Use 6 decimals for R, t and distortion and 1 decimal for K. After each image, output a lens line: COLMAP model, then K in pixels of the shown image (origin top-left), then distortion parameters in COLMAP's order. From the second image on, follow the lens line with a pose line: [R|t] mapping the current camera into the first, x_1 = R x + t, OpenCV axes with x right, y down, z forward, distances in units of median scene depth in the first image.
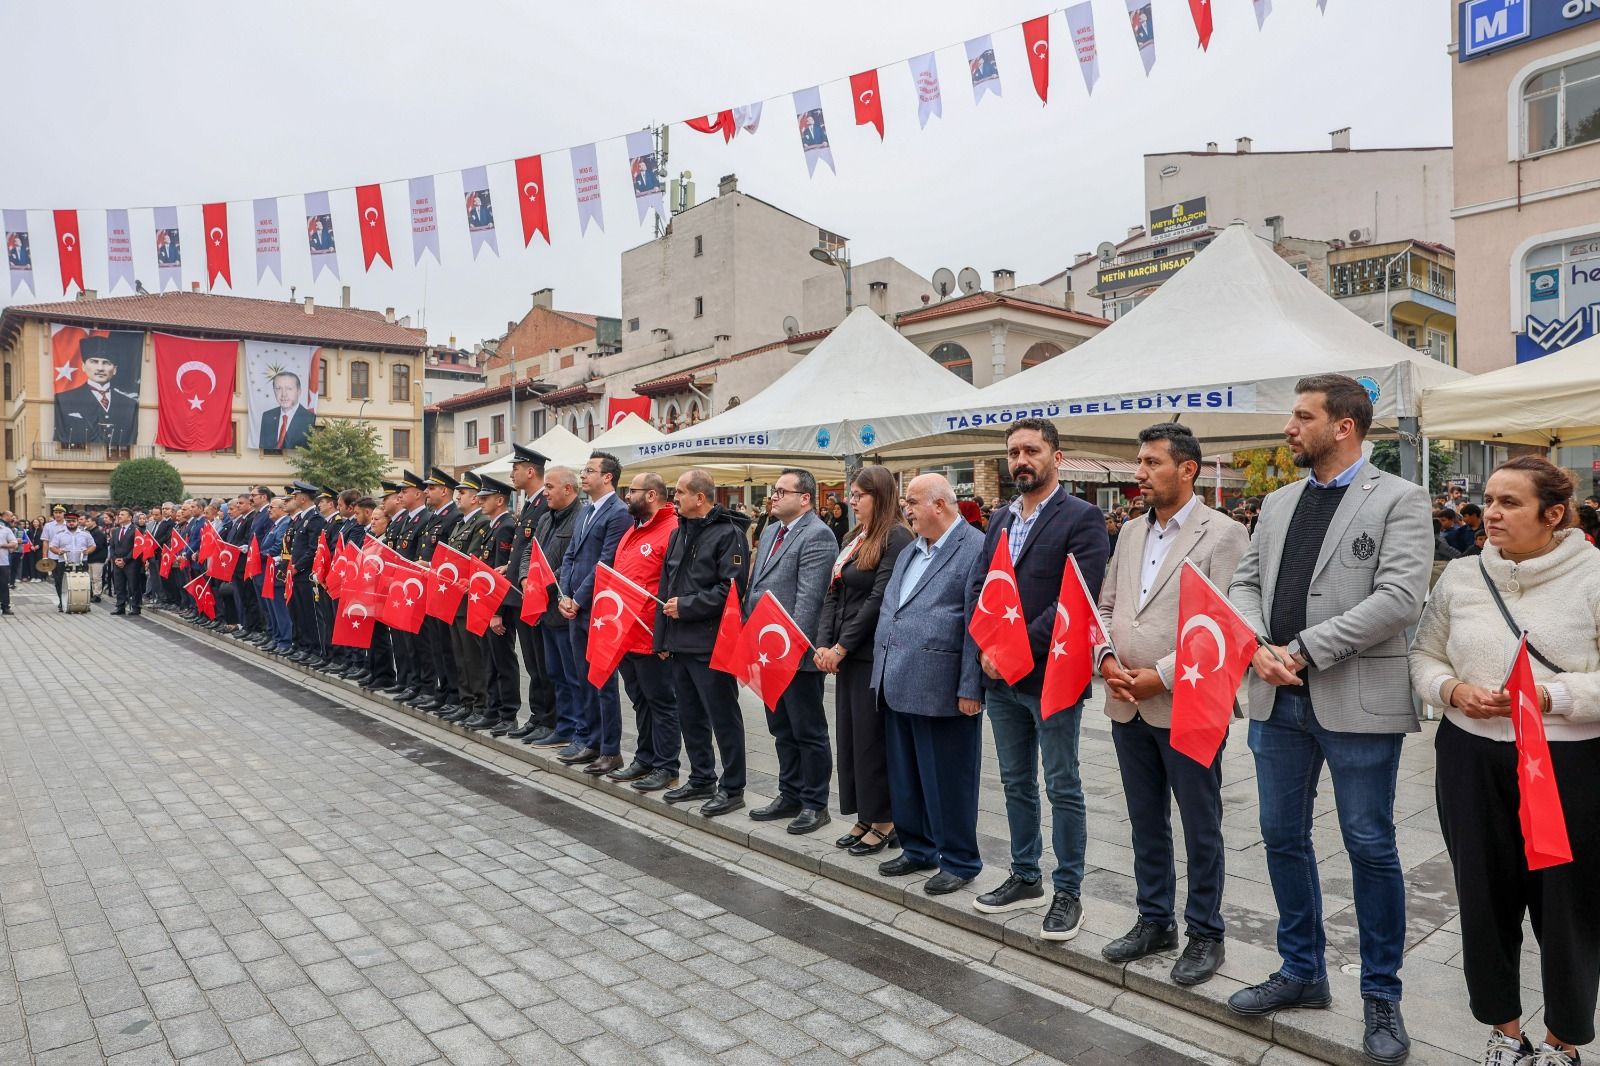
lens RADIAL K [[1096.0, 0, 802.2], [0, 1096.0, 534.4], [0, 0, 1]] dist [-0.135590, 0.121589]
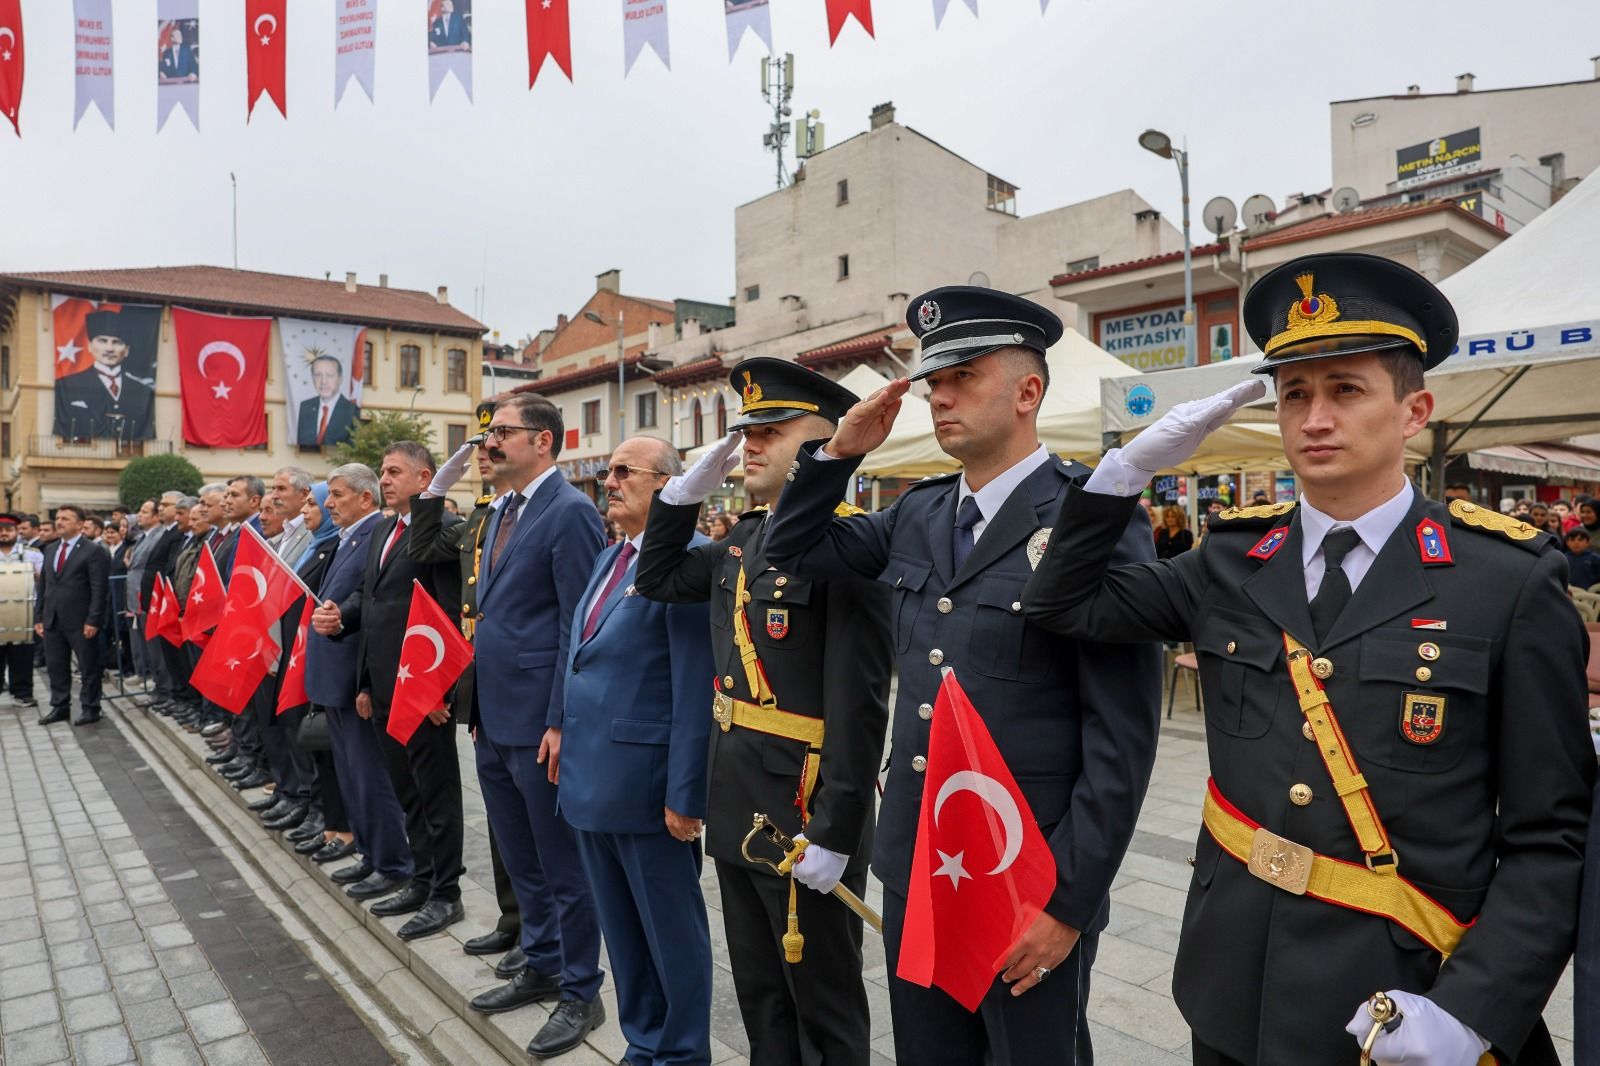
lens RADIAL K [[1089.3, 0, 800.0], [0, 1089.3, 533.0], [0, 0, 1]] dist [-0.114652, 0.095803]
pose [[0.999831, 0.001260, -0.018339, -0.109940], [-0.001433, 0.999955, -0.009391, -0.003179], [0.018326, 0.009416, 0.999788, 0.190982]]
